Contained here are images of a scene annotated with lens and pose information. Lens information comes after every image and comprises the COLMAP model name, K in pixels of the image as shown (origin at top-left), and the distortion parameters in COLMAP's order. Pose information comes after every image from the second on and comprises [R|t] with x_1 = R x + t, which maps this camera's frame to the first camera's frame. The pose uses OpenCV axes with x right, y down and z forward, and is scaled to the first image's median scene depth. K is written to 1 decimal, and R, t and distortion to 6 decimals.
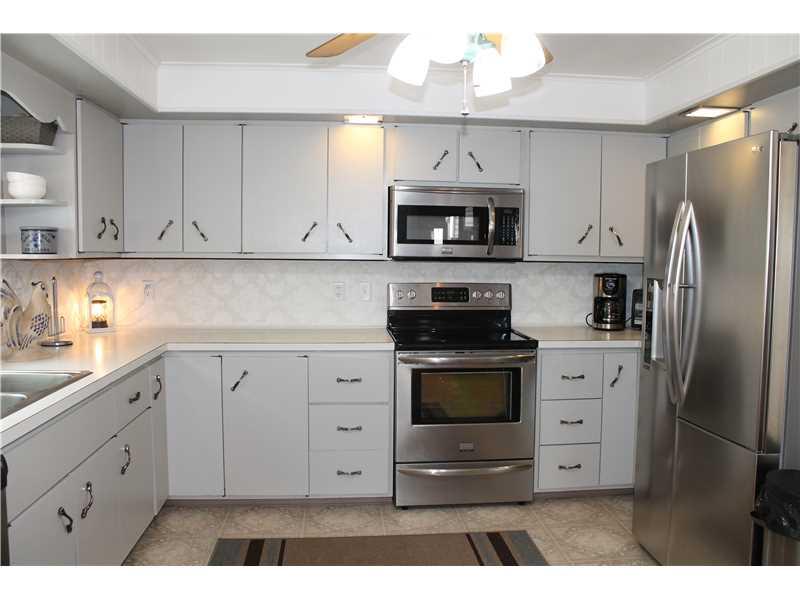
lens RADIAL K [[677.9, 0, 397.1], [0, 677.9, 304.1], [0, 0, 1]] dist [-0.152174, 0.104706]
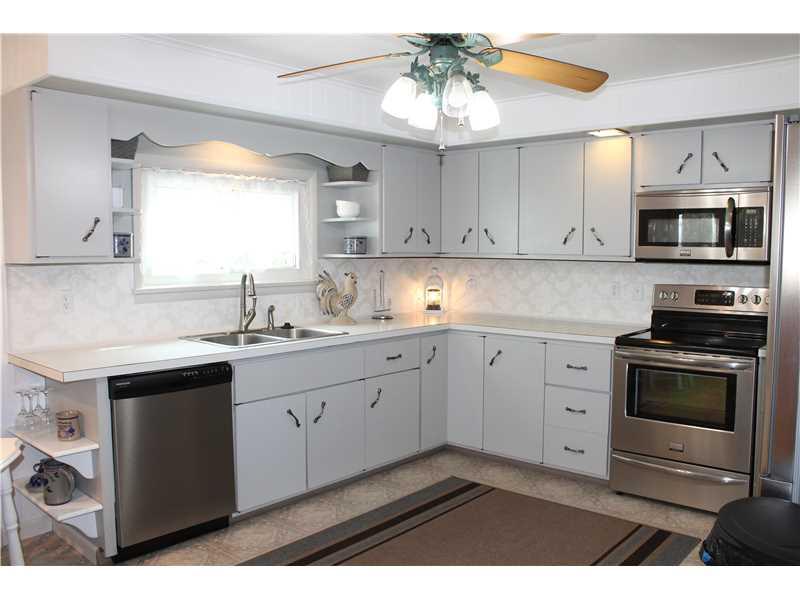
lens RADIAL K [[677.9, 0, 399.5], [0, 677.9, 305.4], [0, 0, 1]] dist [-0.152174, 0.104706]
pose [[0.690608, 0.051454, -0.721397, 0.522184], [-0.051288, 0.998439, 0.022115, -0.000155], [0.721408, 0.021726, 0.692169, 0.010641]]
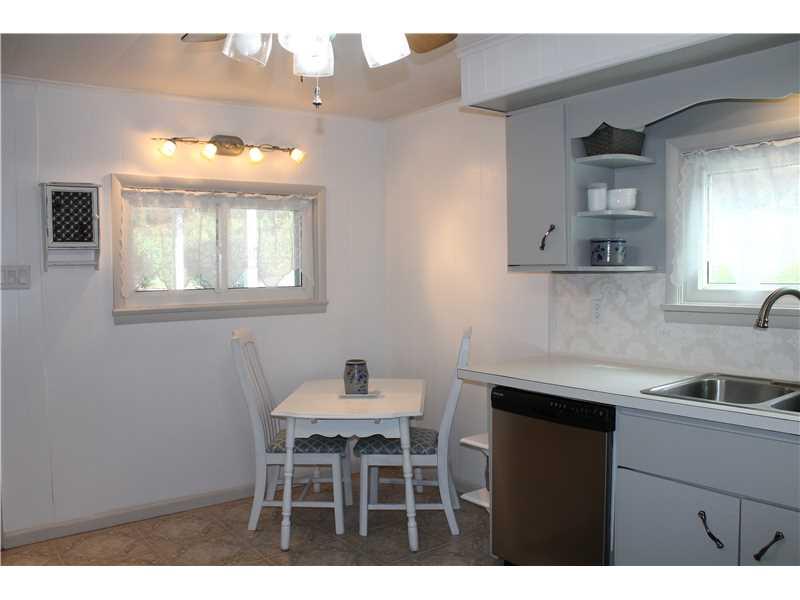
lens RADIAL K [[677.9, 0, 397.4], [0, 677.9, 300.0], [0, 0, 1]] dist [-0.152174, 0.104706]
pose [[-0.838250, 0.036511, -0.544063, 0.255530], [-0.028121, 0.993534, 0.110001, -0.068515], [0.544561, 0.107508, -0.831802, 0.916552]]
